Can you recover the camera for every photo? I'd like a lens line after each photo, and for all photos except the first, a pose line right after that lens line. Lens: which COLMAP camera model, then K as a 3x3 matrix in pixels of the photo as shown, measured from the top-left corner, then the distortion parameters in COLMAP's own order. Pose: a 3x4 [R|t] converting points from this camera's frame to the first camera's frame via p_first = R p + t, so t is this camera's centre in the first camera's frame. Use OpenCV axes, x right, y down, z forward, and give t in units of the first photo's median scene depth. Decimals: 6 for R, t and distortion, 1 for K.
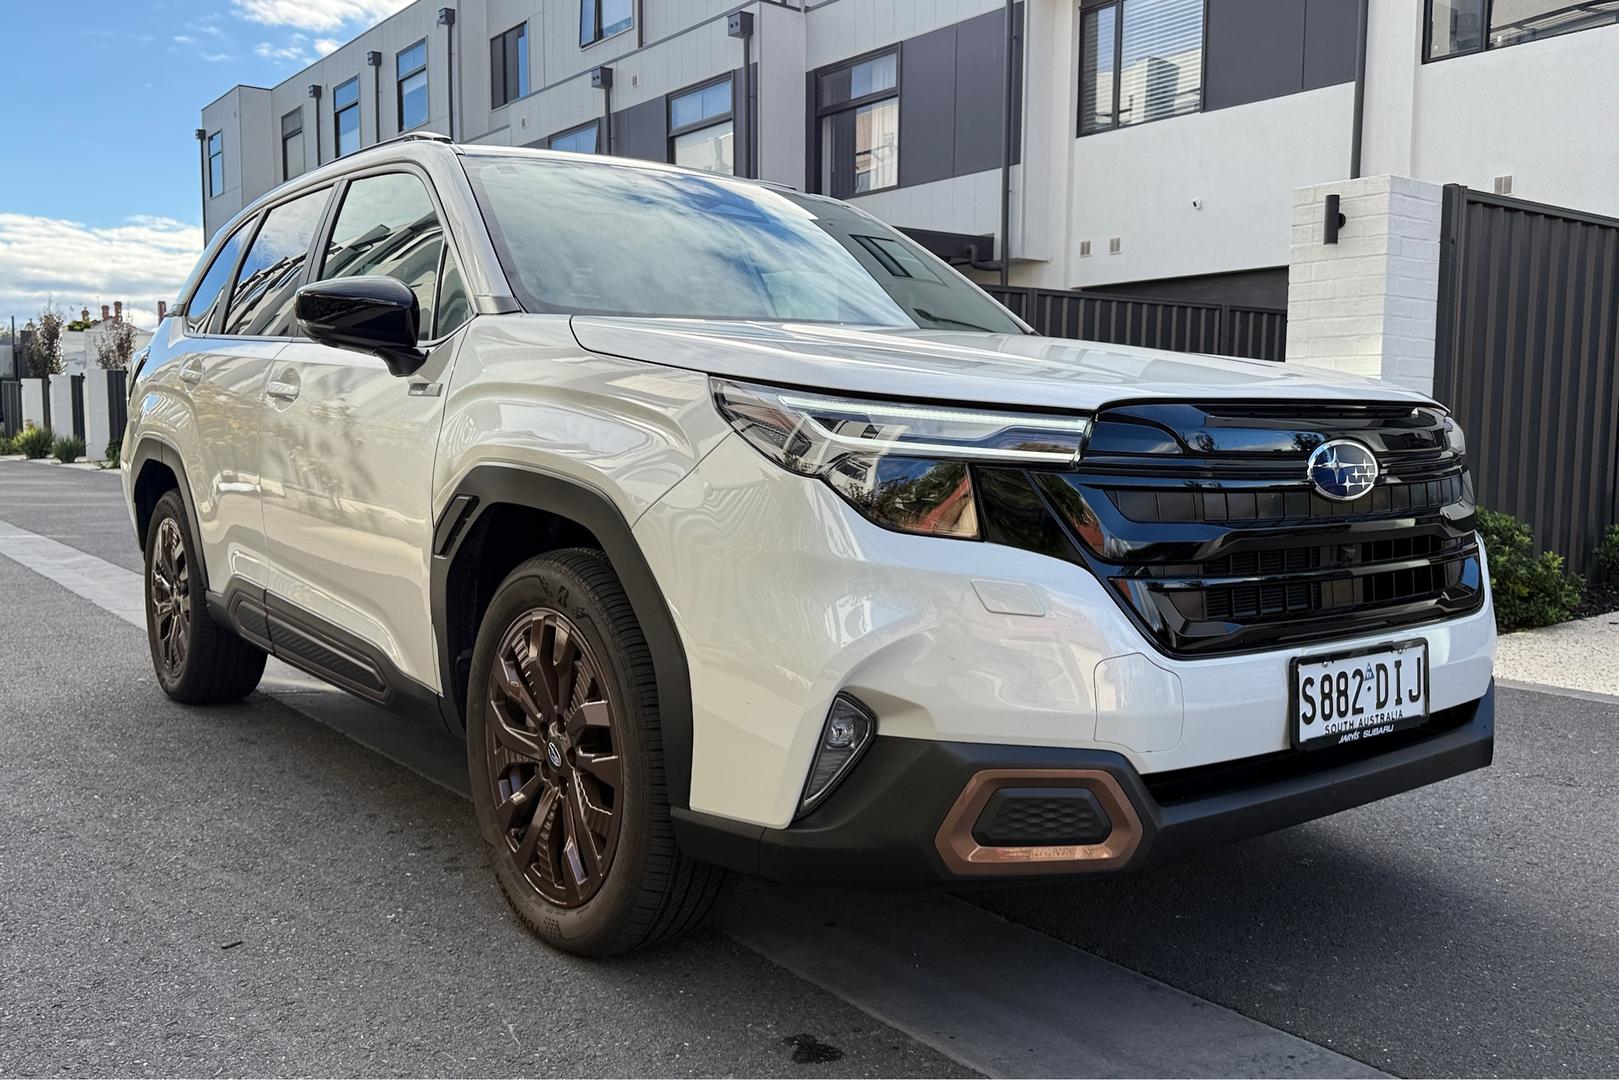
lens RADIAL K [[1372.6, 0, 809.5], [0, 1372.6, 540.0], [0, 0, 1]] dist [0.119625, -0.194642]
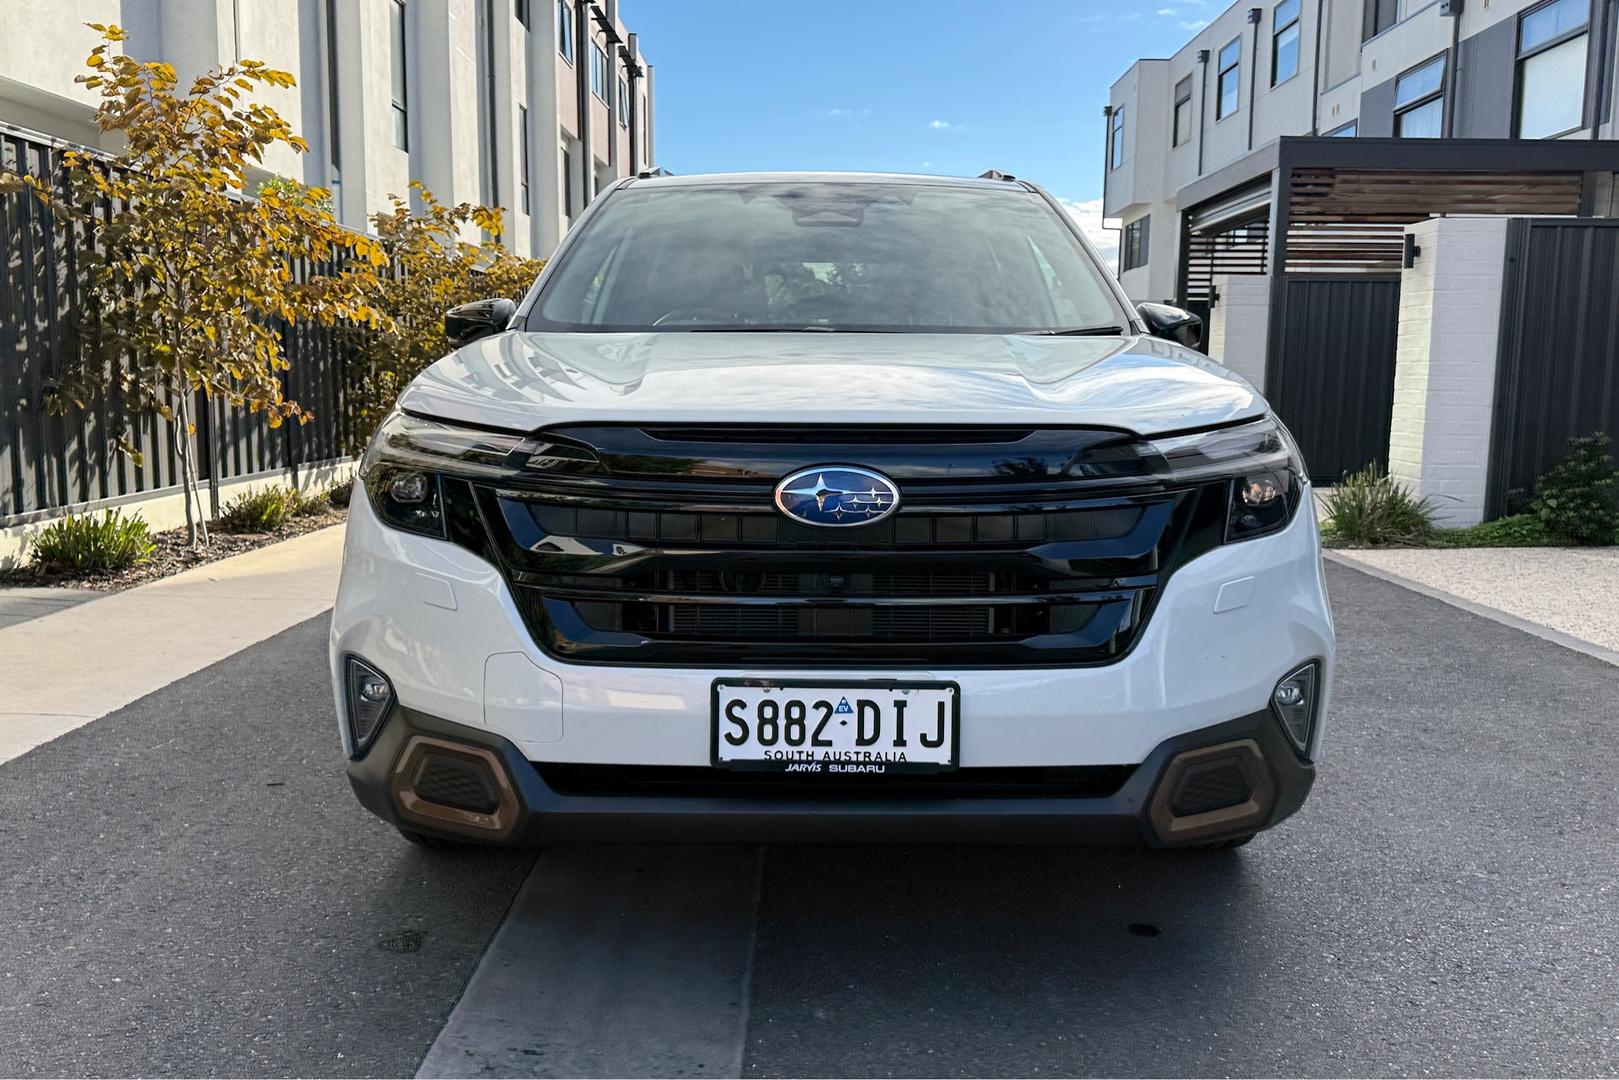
lens RADIAL K [[1372.6, 0, 809.5], [0, 1372.6, 540.0], [0, 0, 1]] dist [0.119625, -0.194642]
pose [[0.791150, 0.075384, -0.606959, 0.967945], [-0.056122, 0.997136, 0.050692, -0.068687], [0.609043, -0.006041, 0.793115, 0.228228]]
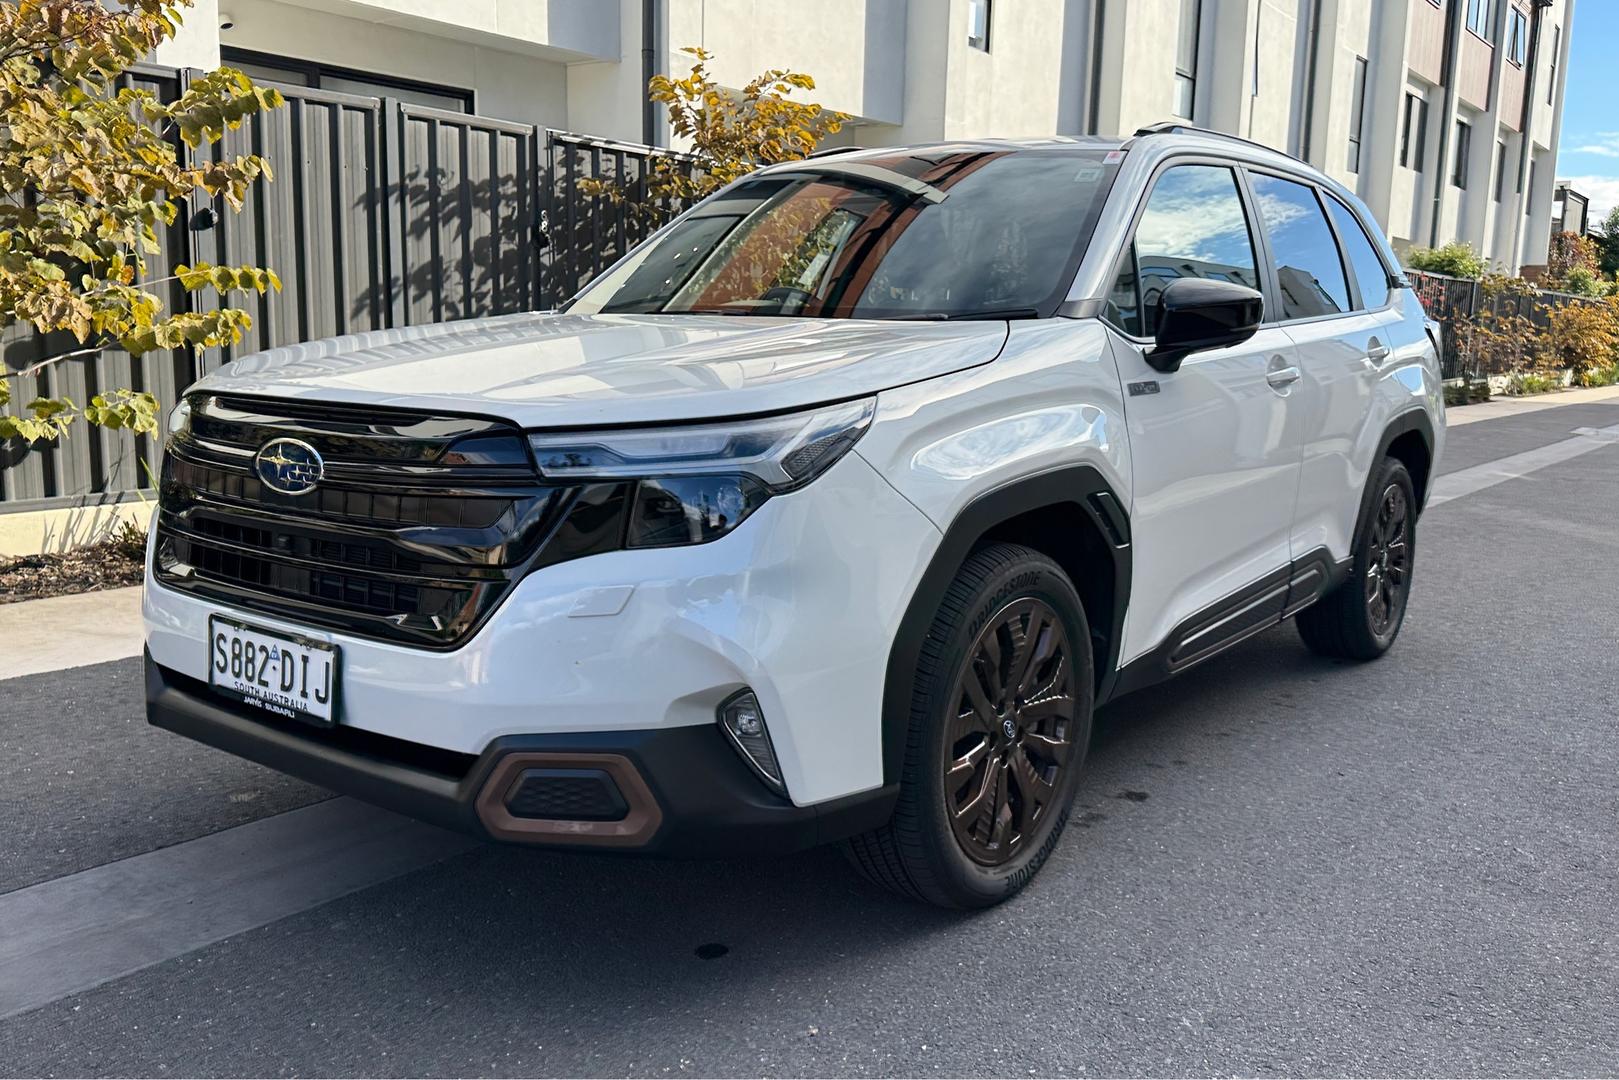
lens RADIAL K [[1372.6, 0, 809.5], [0, 1372.6, 540.0], [0, 0, 1]] dist [0.119625, -0.194642]
pose [[0.259122, 0.149847, -0.954150, 1.551243], [-0.102586, 0.986573, 0.127079, -0.175067], [0.960381, 0.064954, 0.271015, 1.114350]]
